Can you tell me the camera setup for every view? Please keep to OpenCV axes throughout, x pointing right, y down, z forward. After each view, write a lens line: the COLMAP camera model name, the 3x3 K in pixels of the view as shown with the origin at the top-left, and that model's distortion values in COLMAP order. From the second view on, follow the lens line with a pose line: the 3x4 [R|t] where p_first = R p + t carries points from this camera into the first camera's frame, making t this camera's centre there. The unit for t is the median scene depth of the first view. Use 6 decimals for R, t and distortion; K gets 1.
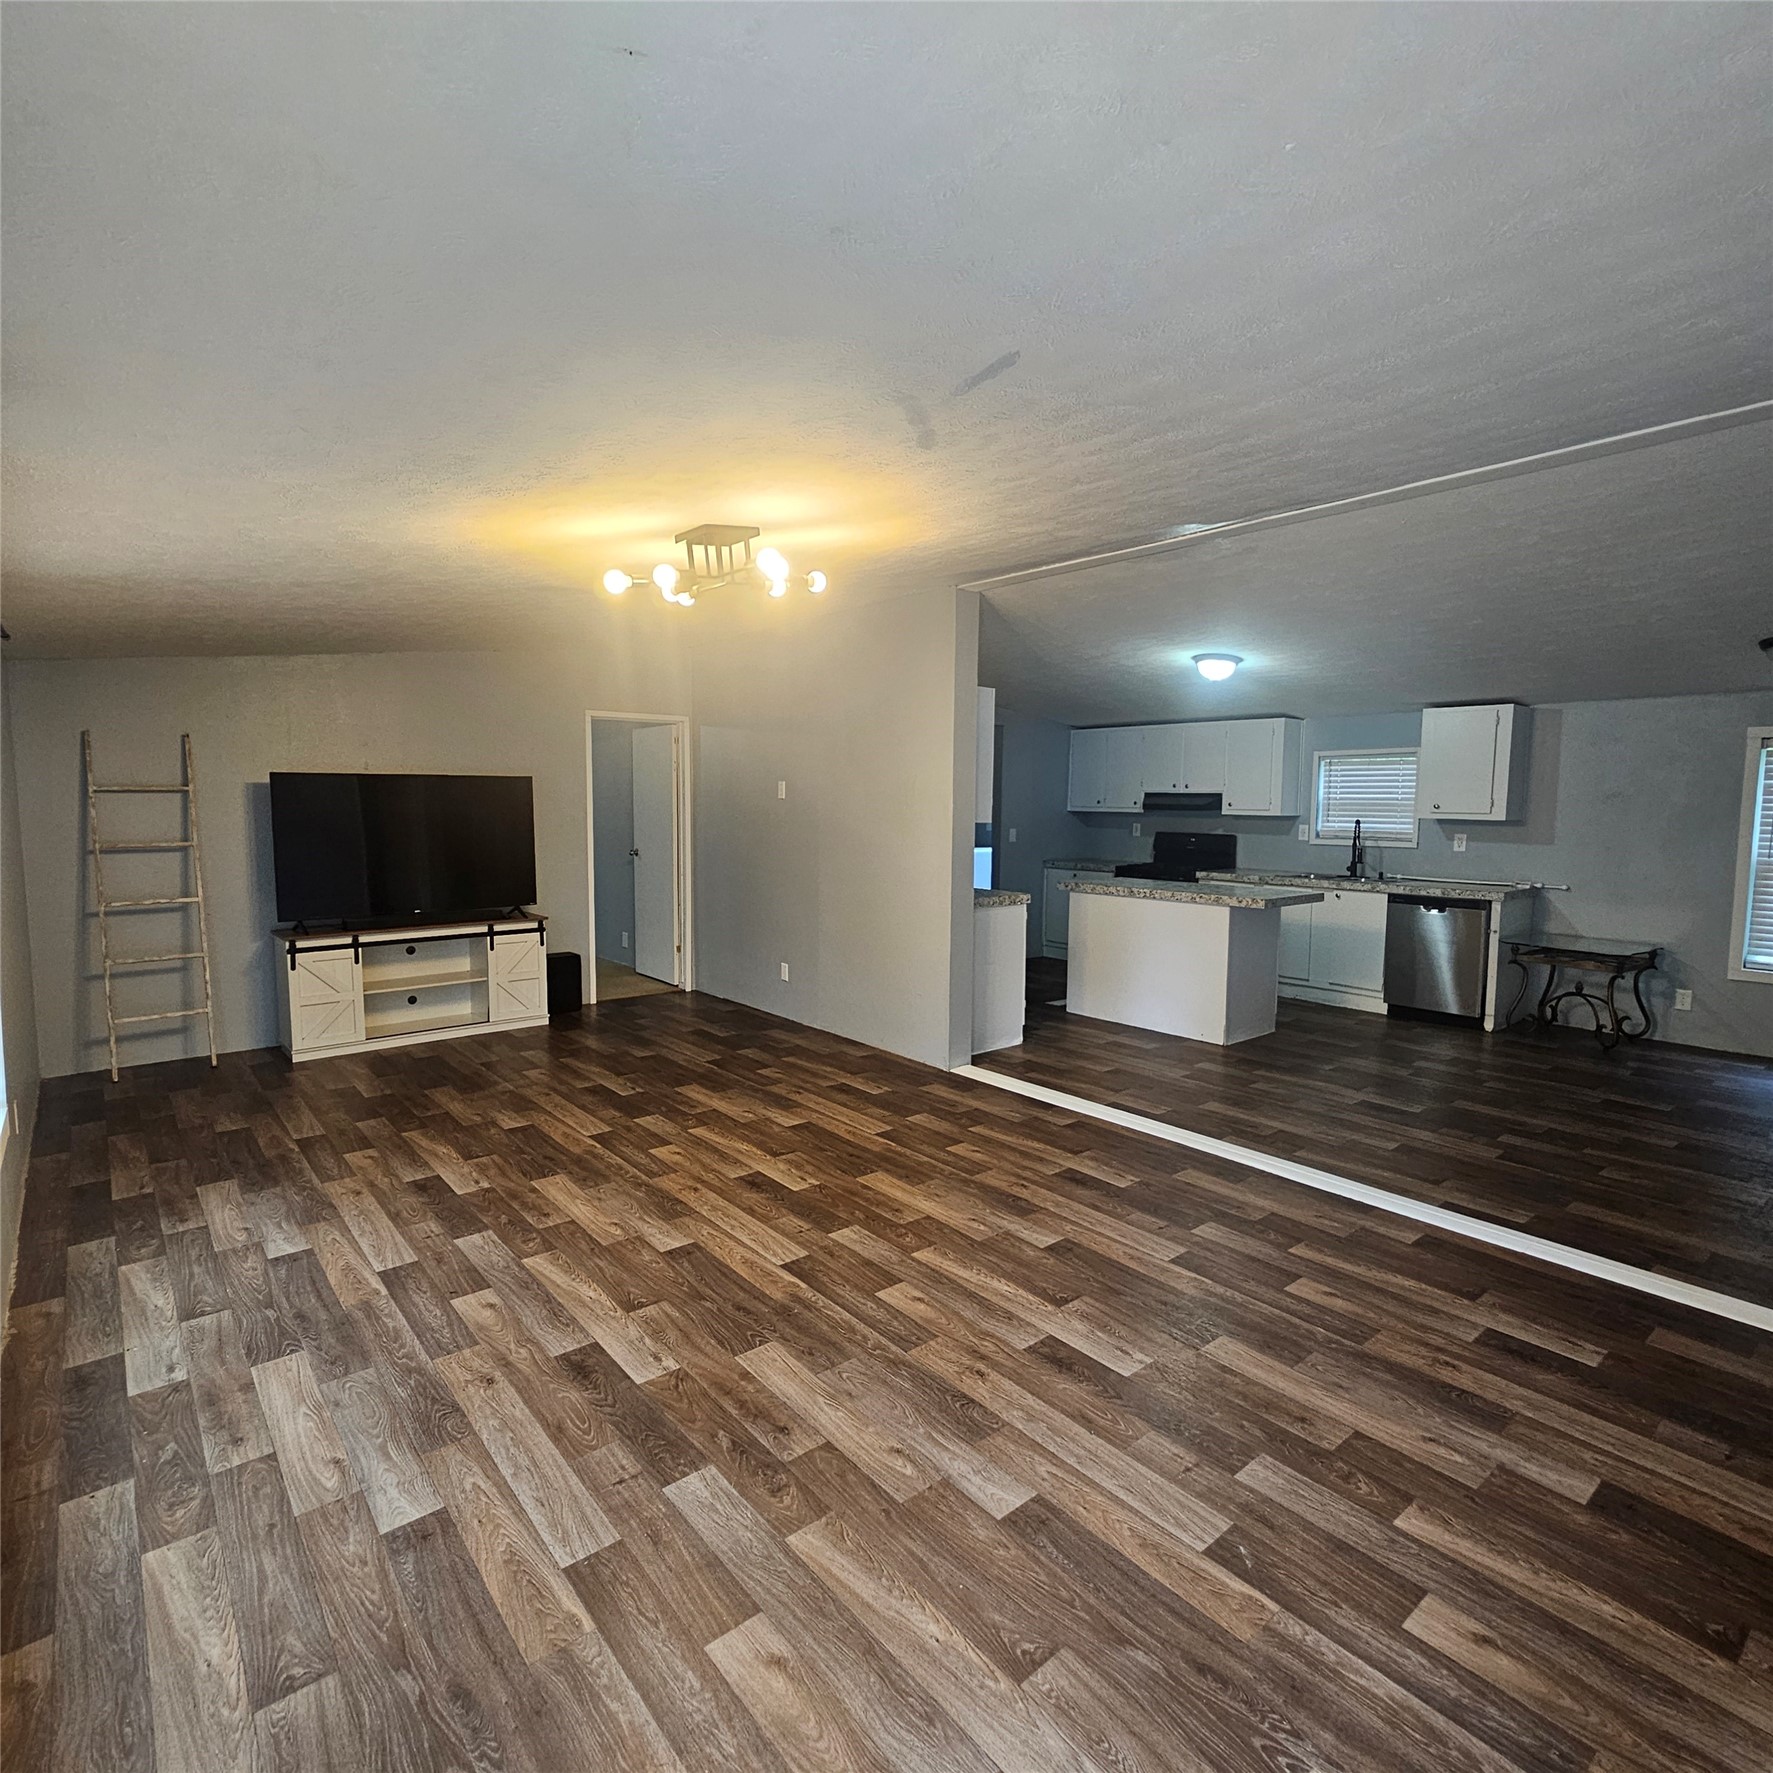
lens RADIAL K [[972.5, 0, 877.3], [0, 972.5, 889.9], [0, 0, 1]] dist [-0.004719, 0.000867]
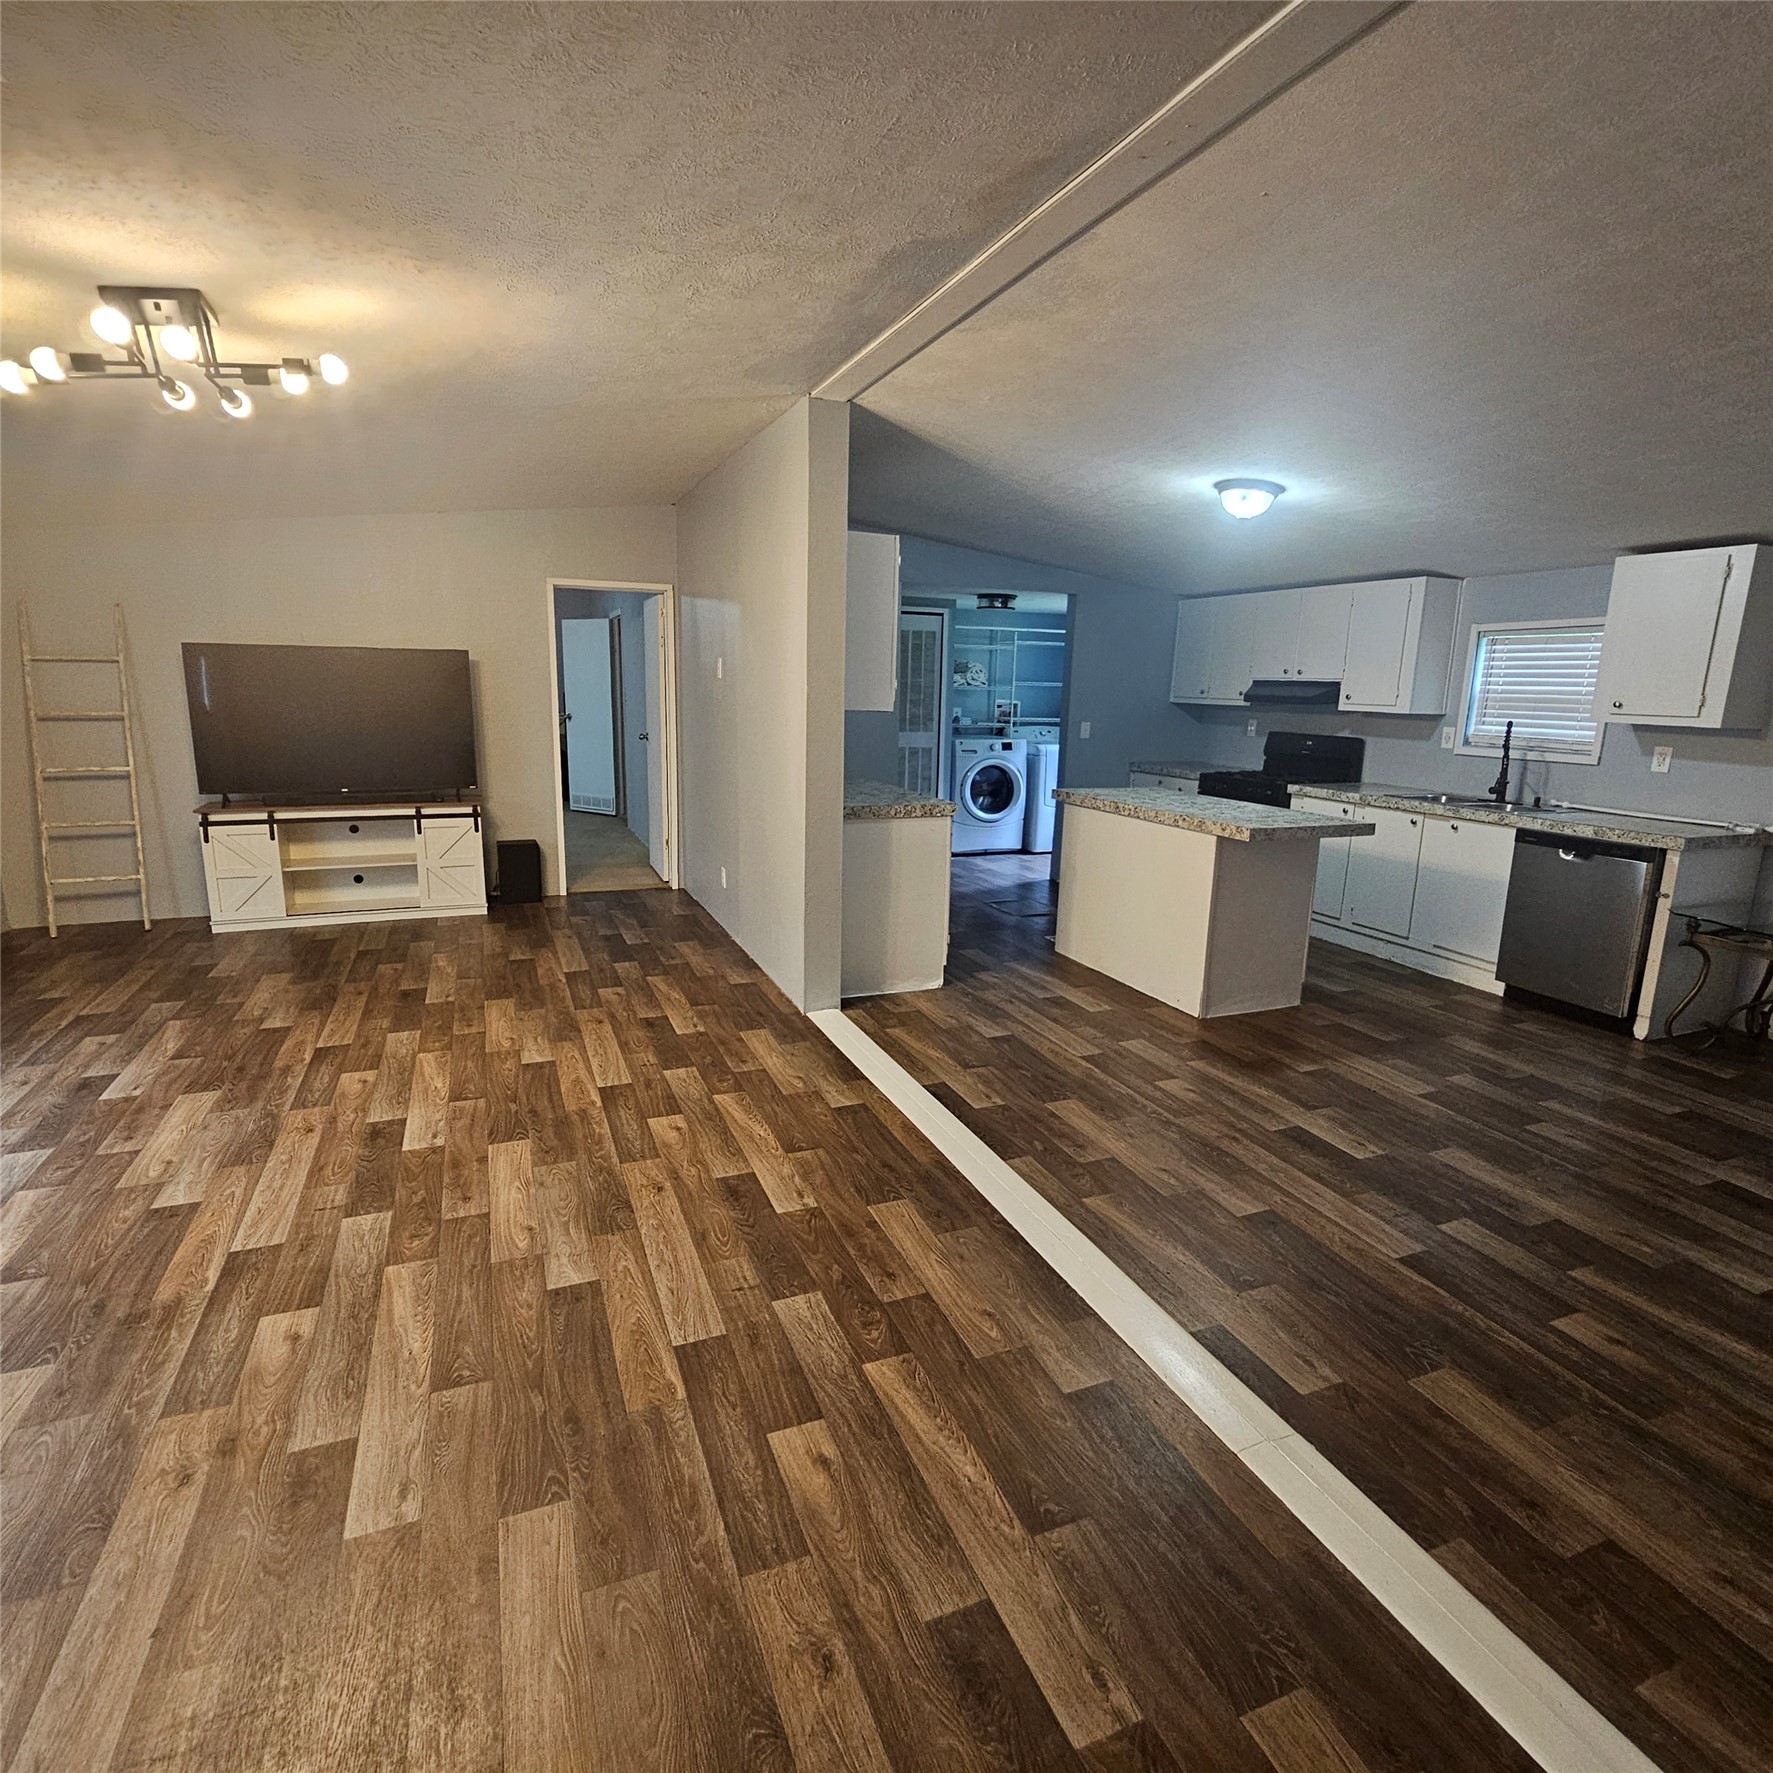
lens RADIAL K [[972.5, 0, 878.2], [0, 972.5, 889.4], [0, 0, 1]] dist [-0.004719, 0.000867]
pose [[0.955217, 0.076281, -0.285906, 0.376109], [-0.043661, 0.991959, 0.118787, -0.020842], [0.292668, -0.100984, 0.950867, 0.251354]]
